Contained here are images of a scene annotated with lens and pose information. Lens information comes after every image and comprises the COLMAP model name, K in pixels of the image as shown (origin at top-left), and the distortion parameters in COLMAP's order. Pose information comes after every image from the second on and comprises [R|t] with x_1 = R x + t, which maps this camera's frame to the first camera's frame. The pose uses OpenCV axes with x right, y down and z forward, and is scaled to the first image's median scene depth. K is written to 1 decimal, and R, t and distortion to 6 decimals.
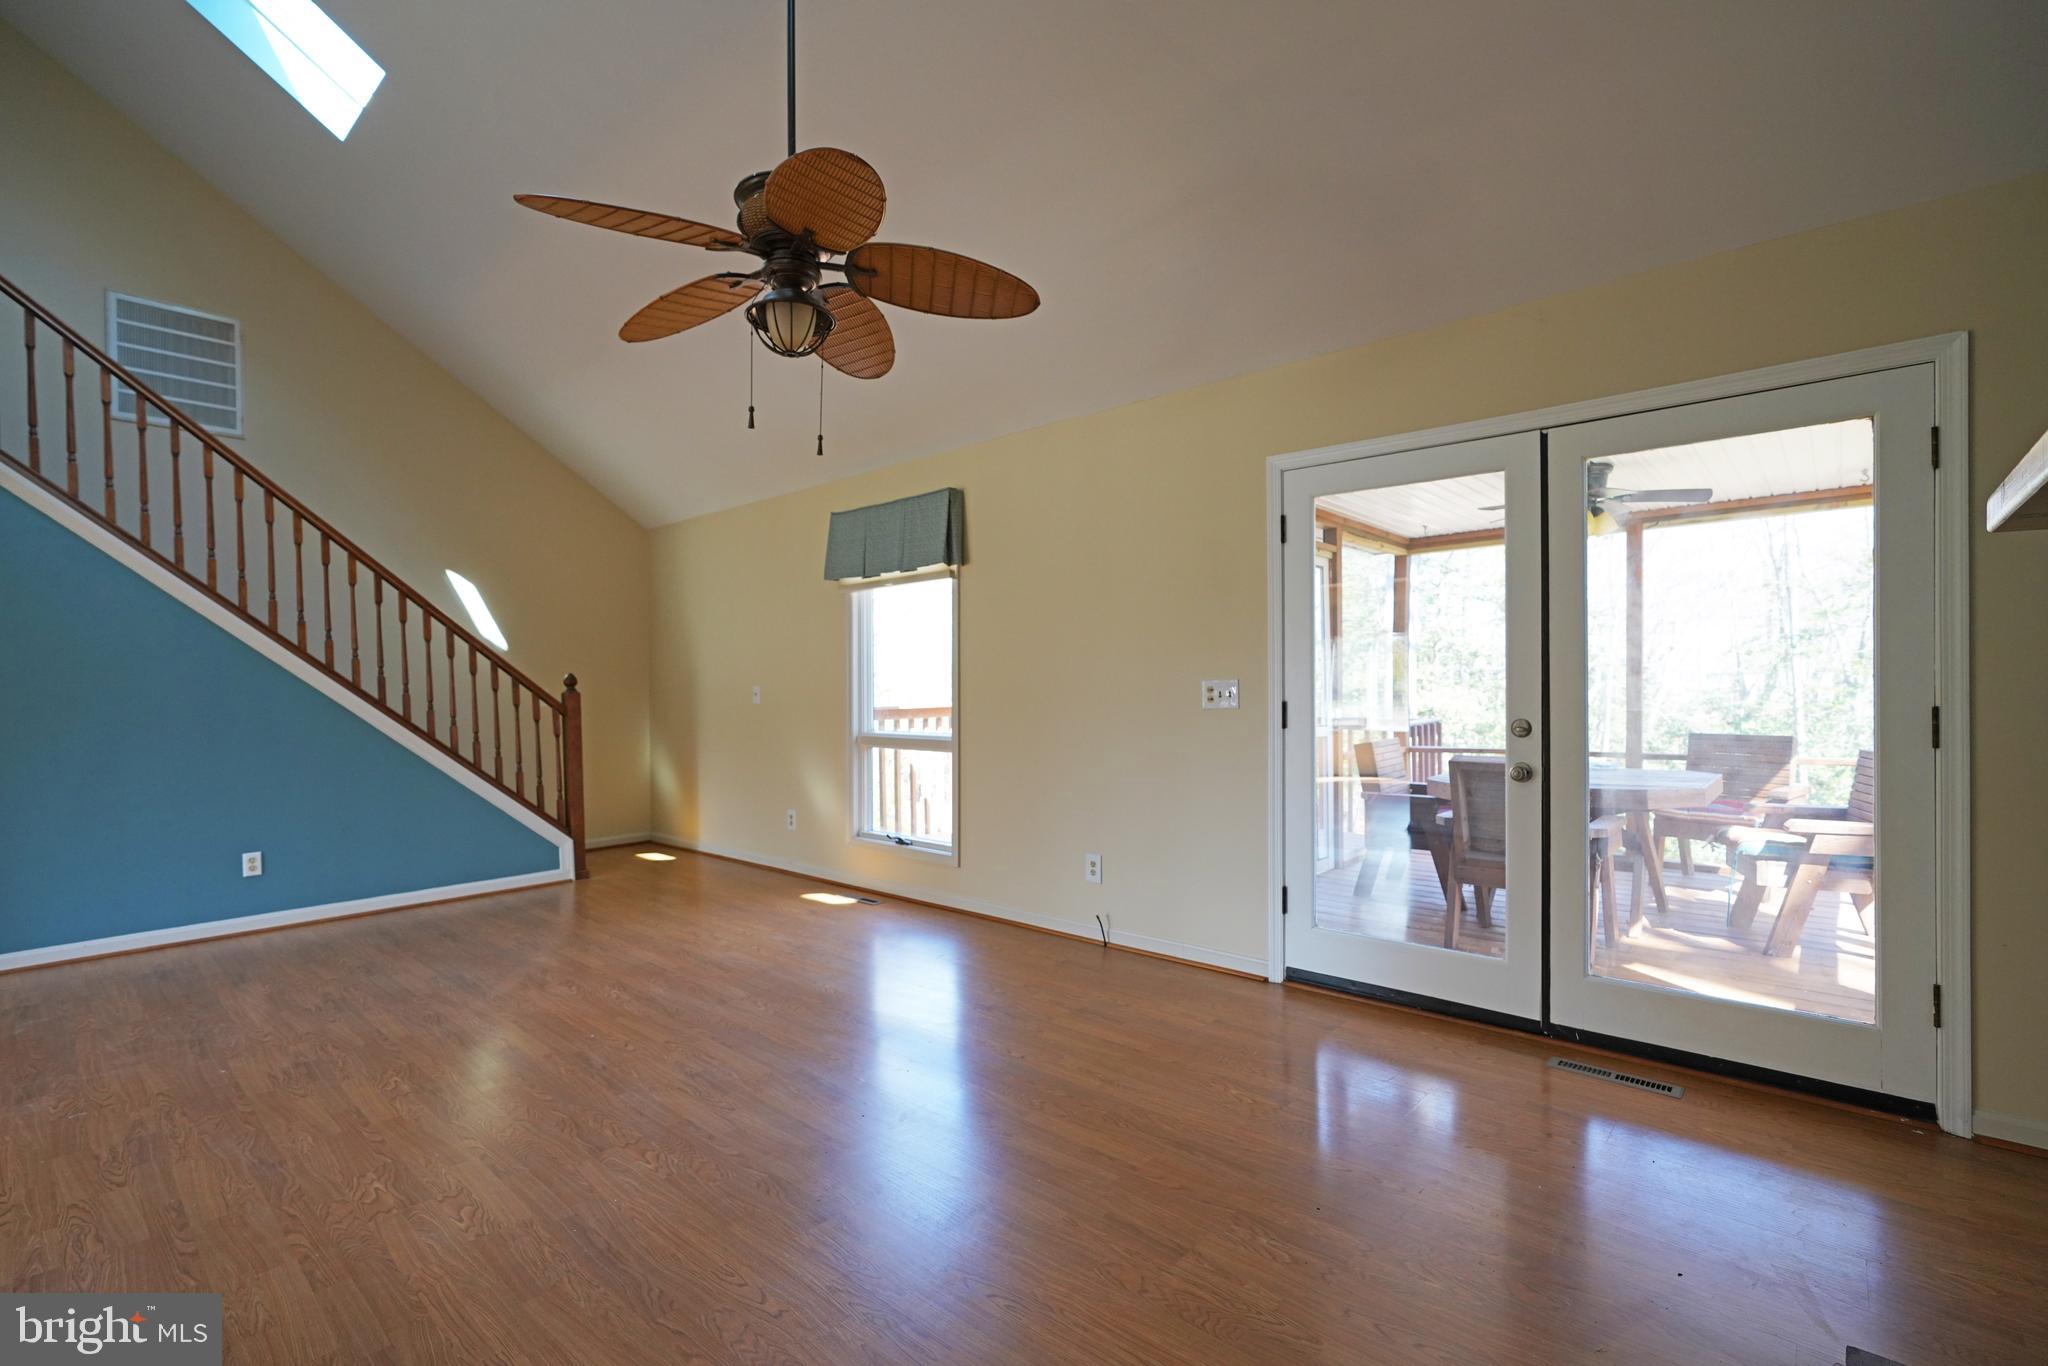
lens RADIAL K [[920.3, 0, 1019.0], [0, 920.3, 687.2], [0, 0, 1]] dist [-0.012648, 0.006627]
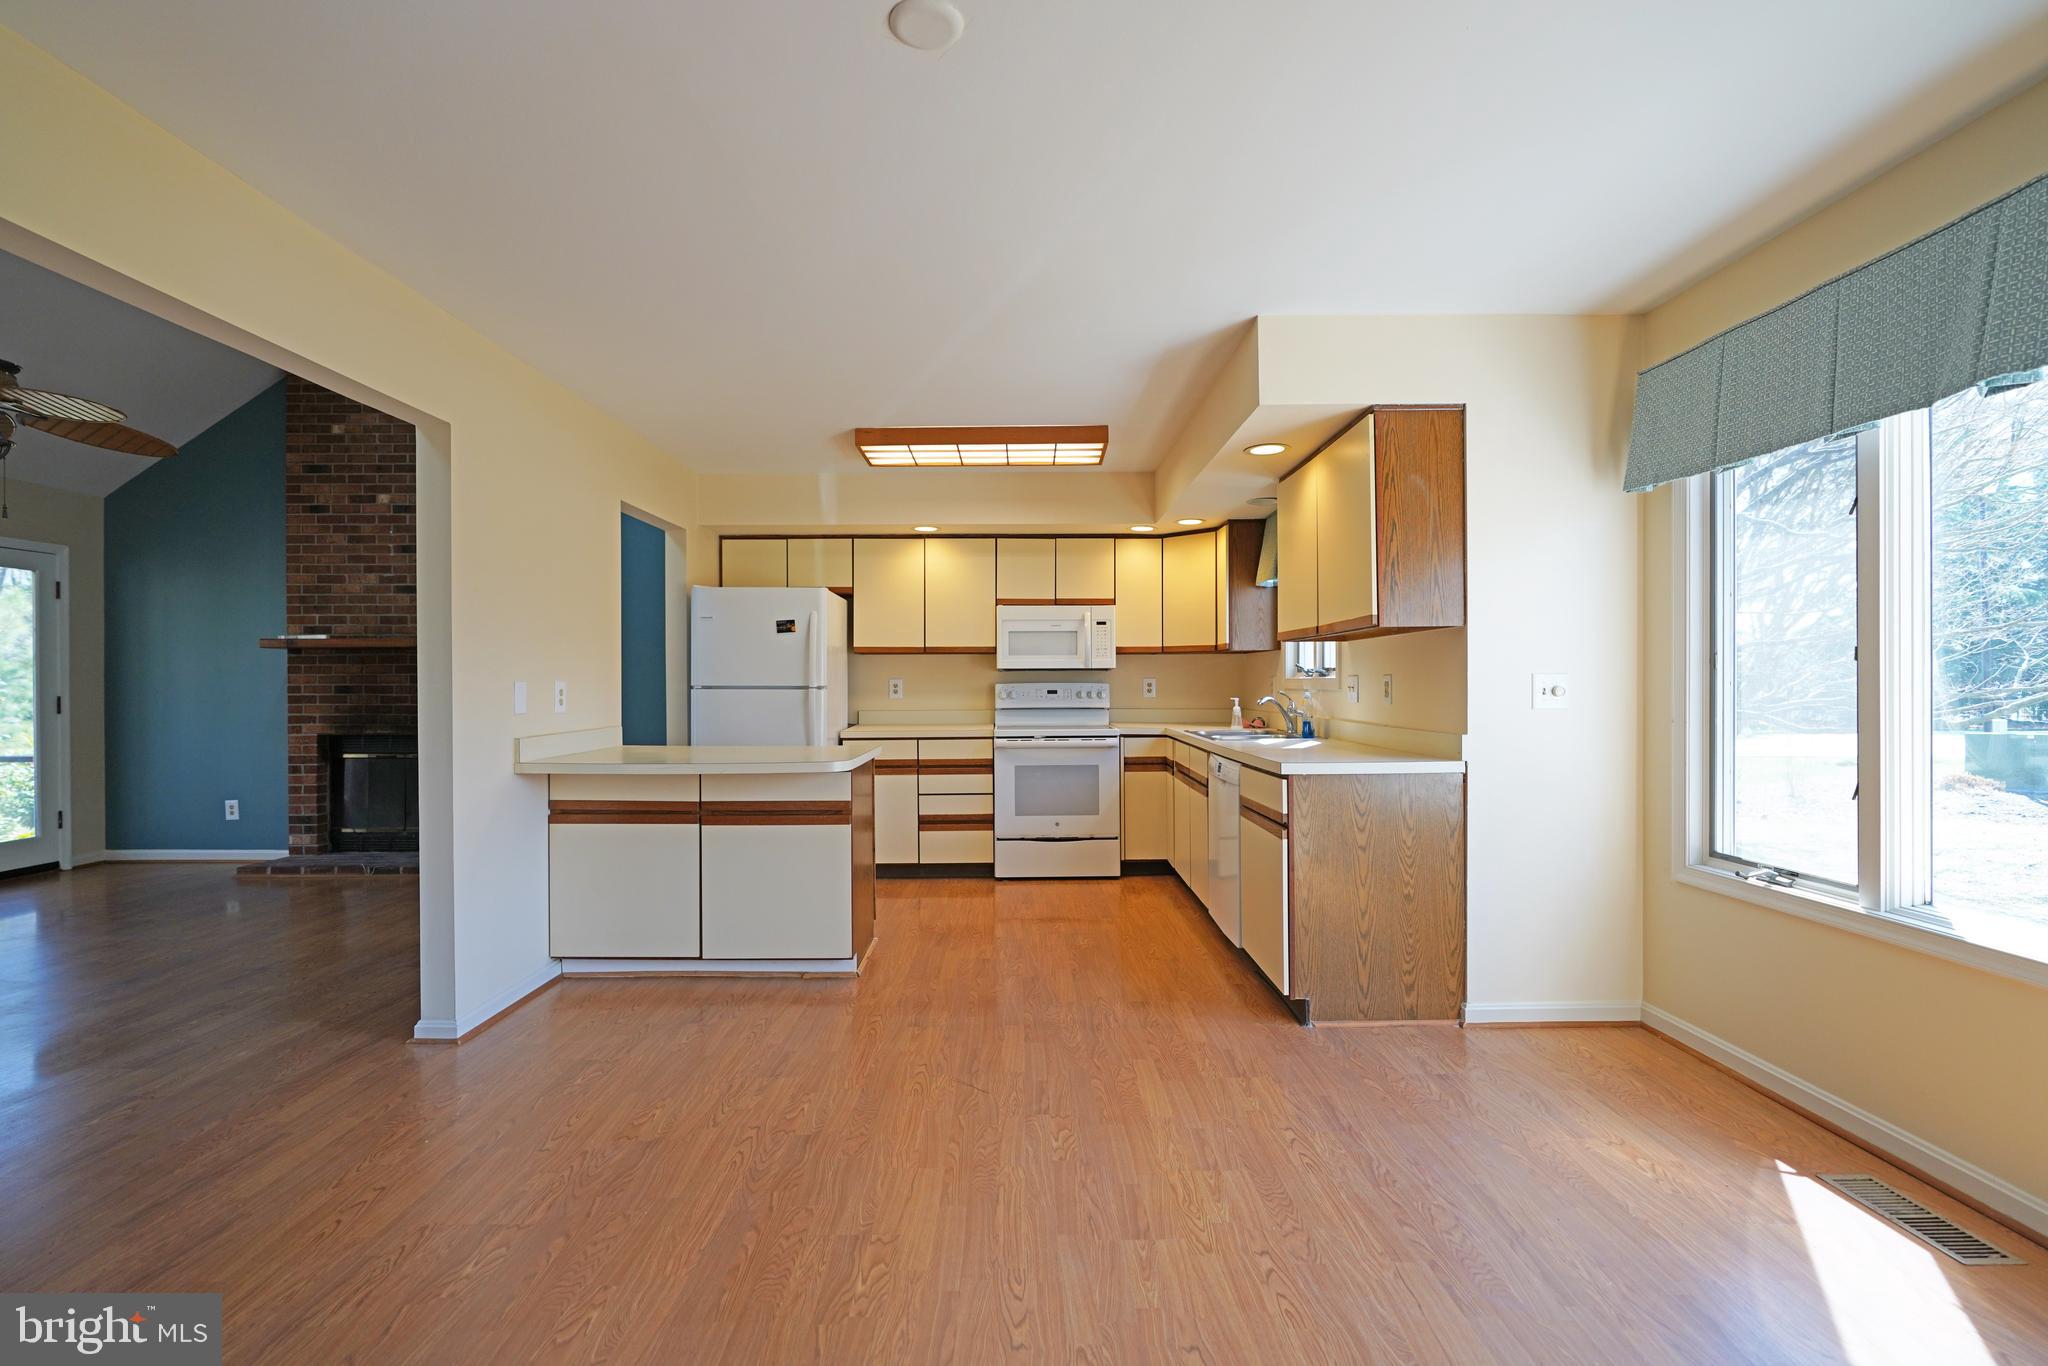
lens RADIAL K [[920.3, 0, 1022.5], [0, 920.3, 686.1], [0, 0, 1]] dist [-0.012648, 0.006627]
pose [[-0.674240, 0.011582, 0.738421, -1.413713], [0.016173, 0.999869, -0.000915, 0.020711], [-0.738335, 0.011325, -0.674339, 0.419939]]
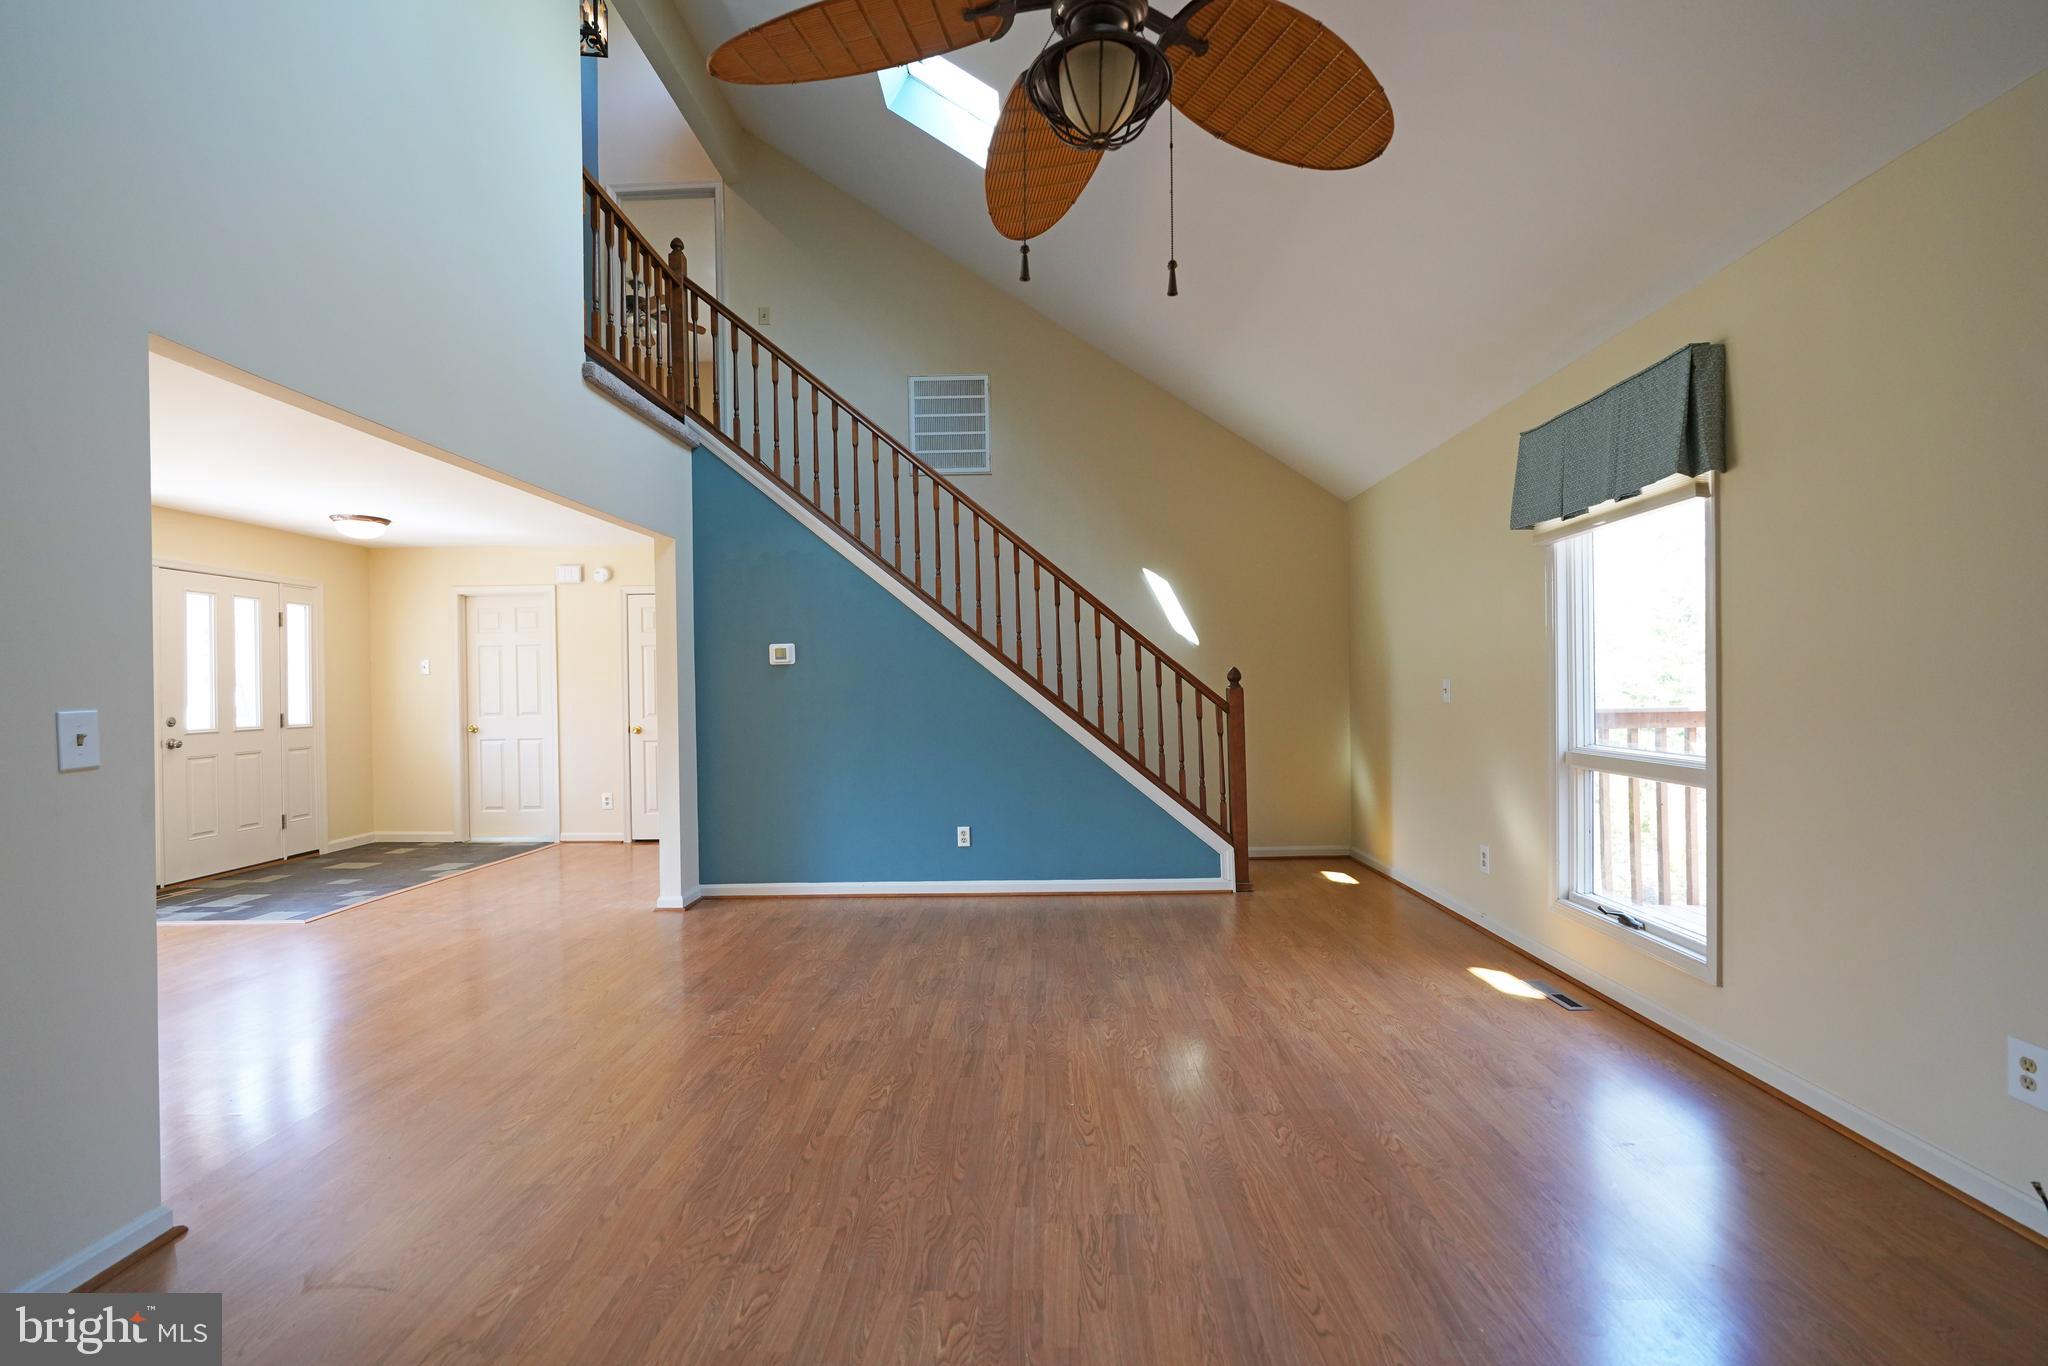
lens RADIAL K [[920.3, 0, 1017.4], [0, 920.3, 680.7], [0, 0, 1]] dist [-0.012648, 0.006627]
pose [[0.647225, -0.005392, -0.762280, 0.102843], [0.006023, 0.999980, -0.001959, -0.001463], [0.762275, -0.003323, 0.647244, 0.317216]]
